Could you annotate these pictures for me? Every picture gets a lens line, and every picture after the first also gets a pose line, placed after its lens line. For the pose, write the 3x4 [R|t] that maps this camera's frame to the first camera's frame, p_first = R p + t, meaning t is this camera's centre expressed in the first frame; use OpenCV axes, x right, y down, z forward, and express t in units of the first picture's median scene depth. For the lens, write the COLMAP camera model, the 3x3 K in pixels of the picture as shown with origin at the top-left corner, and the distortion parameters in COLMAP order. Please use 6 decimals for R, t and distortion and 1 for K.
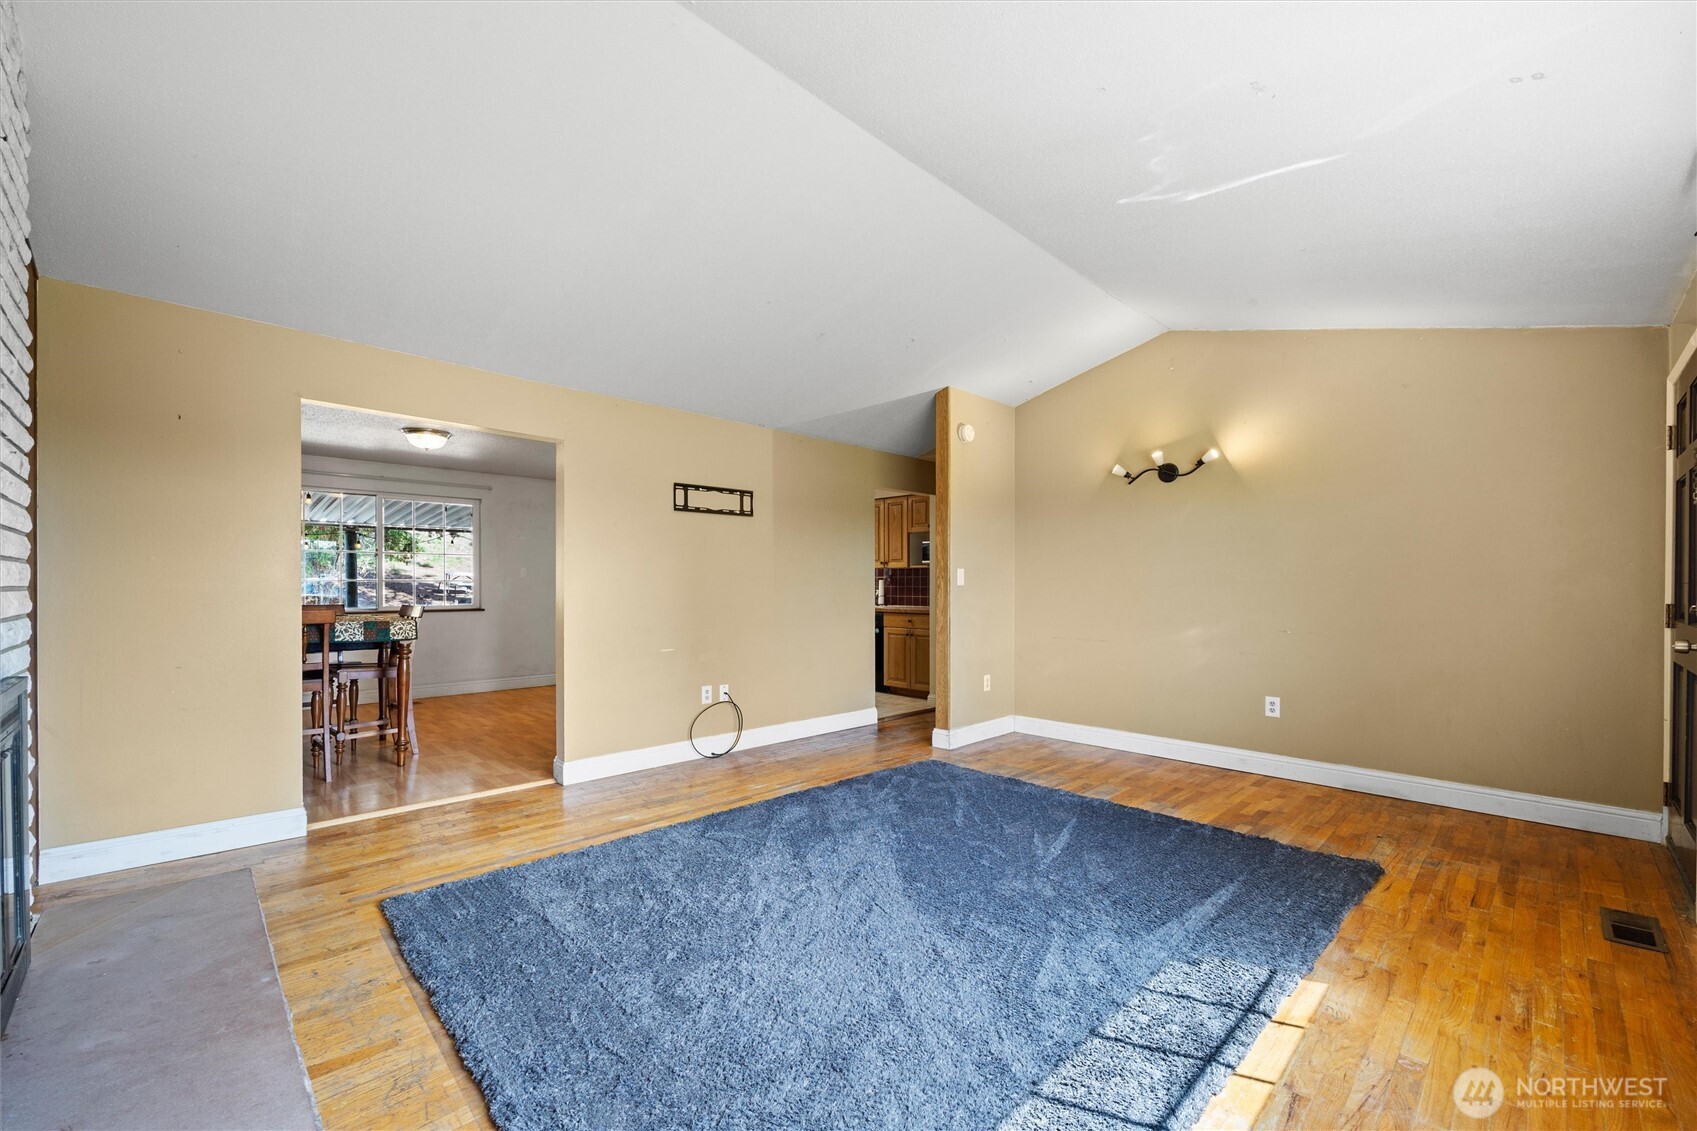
lens RADIAL K [[685.5, 0, 847.7], [0, 685.5, 583.6], [0, 0, 1]] dist [-0.011534, 0.000113]
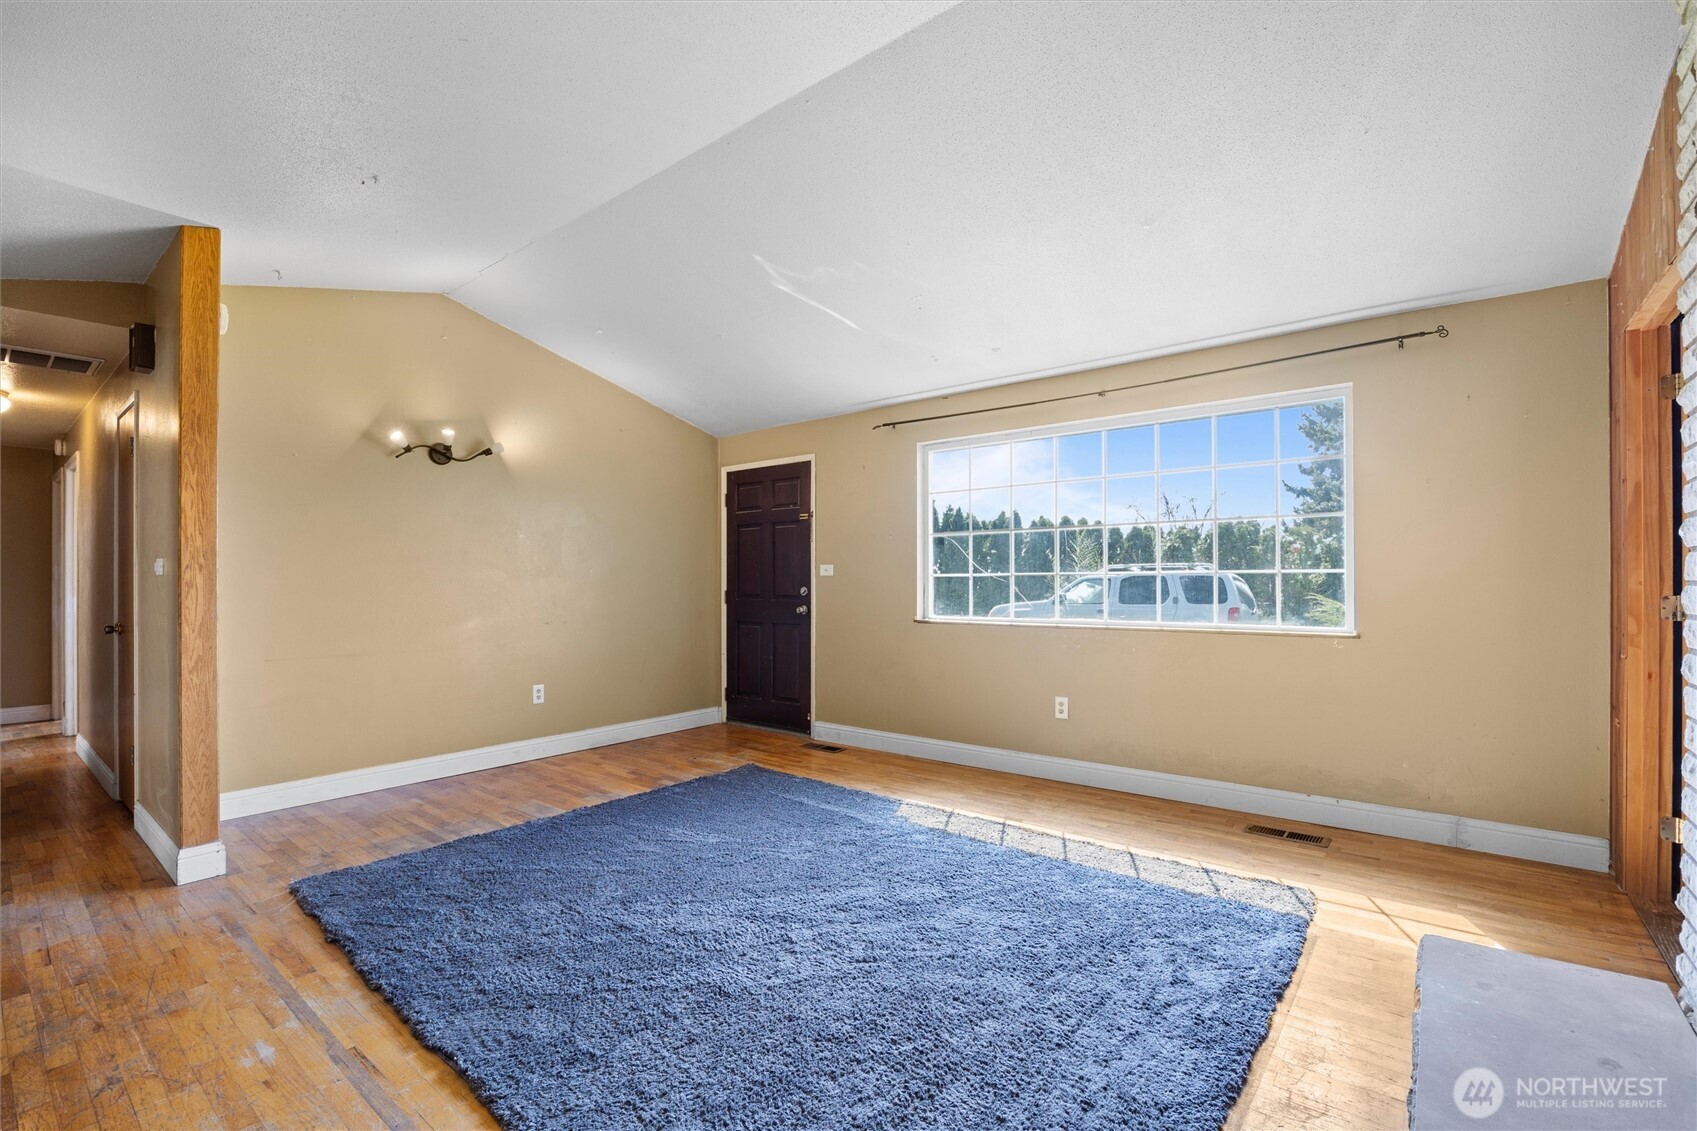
lens RADIAL K [[740.1, 0, 843.1], [0, 740.1, 576.9], [0, 0, 1]] dist [-0.016776, -0.000128]
pose [[-0.112643, 0.004058, 0.993627, -0.585435], [0.002065, 0.999990, -0.003850, 0.001401], [-0.993633, 0.001618, -0.112651, 0.650864]]
